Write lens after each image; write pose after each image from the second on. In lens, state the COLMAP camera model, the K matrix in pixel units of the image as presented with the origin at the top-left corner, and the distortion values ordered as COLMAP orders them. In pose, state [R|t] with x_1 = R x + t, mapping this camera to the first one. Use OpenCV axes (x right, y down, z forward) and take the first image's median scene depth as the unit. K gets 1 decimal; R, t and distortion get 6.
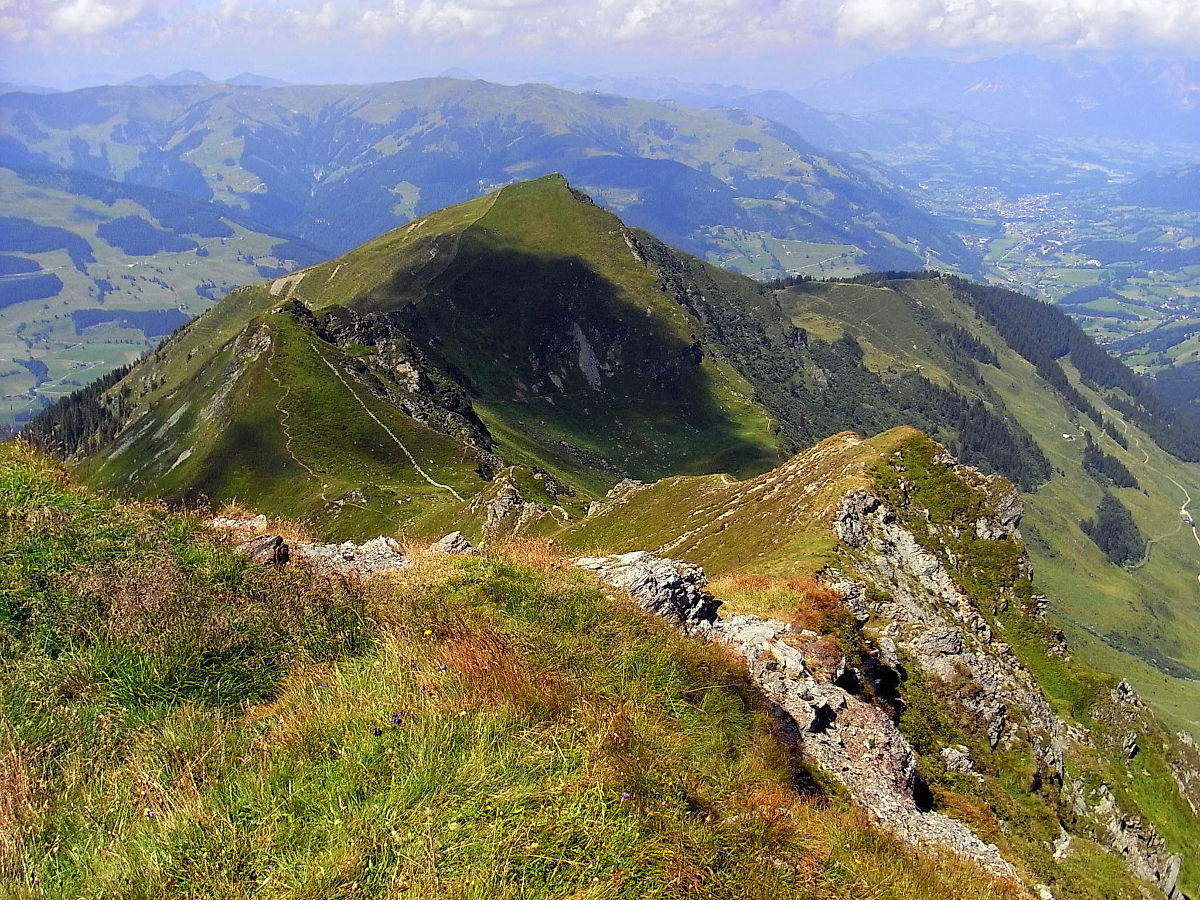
lens RADIAL K [[1081.4, 0, 667.1], [0, 1081.4, 487.1], [0, 0, 1]] dist [-0.155428, 0.149611]
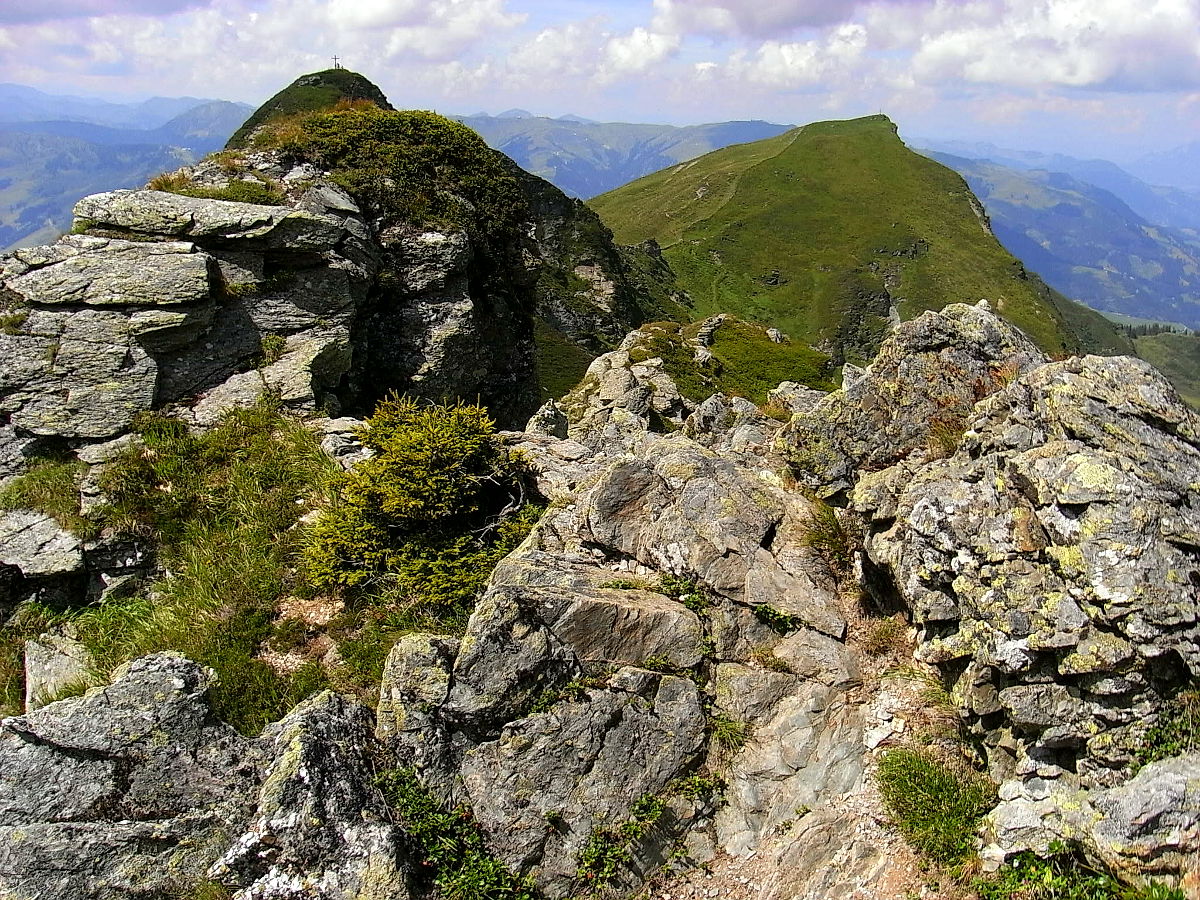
lens RADIAL K [[1081.4, 0, 667.1], [0, 1081.4, 487.1], [0, 0, 1]] dist [-0.155428, 0.149611]
pose [[0.961577, 0.116750, -0.248474, -0.021636], [-0.130407, 0.990686, -0.039174, 0.003353], [0.241586, 0.070071, 0.967846, 0.170367]]
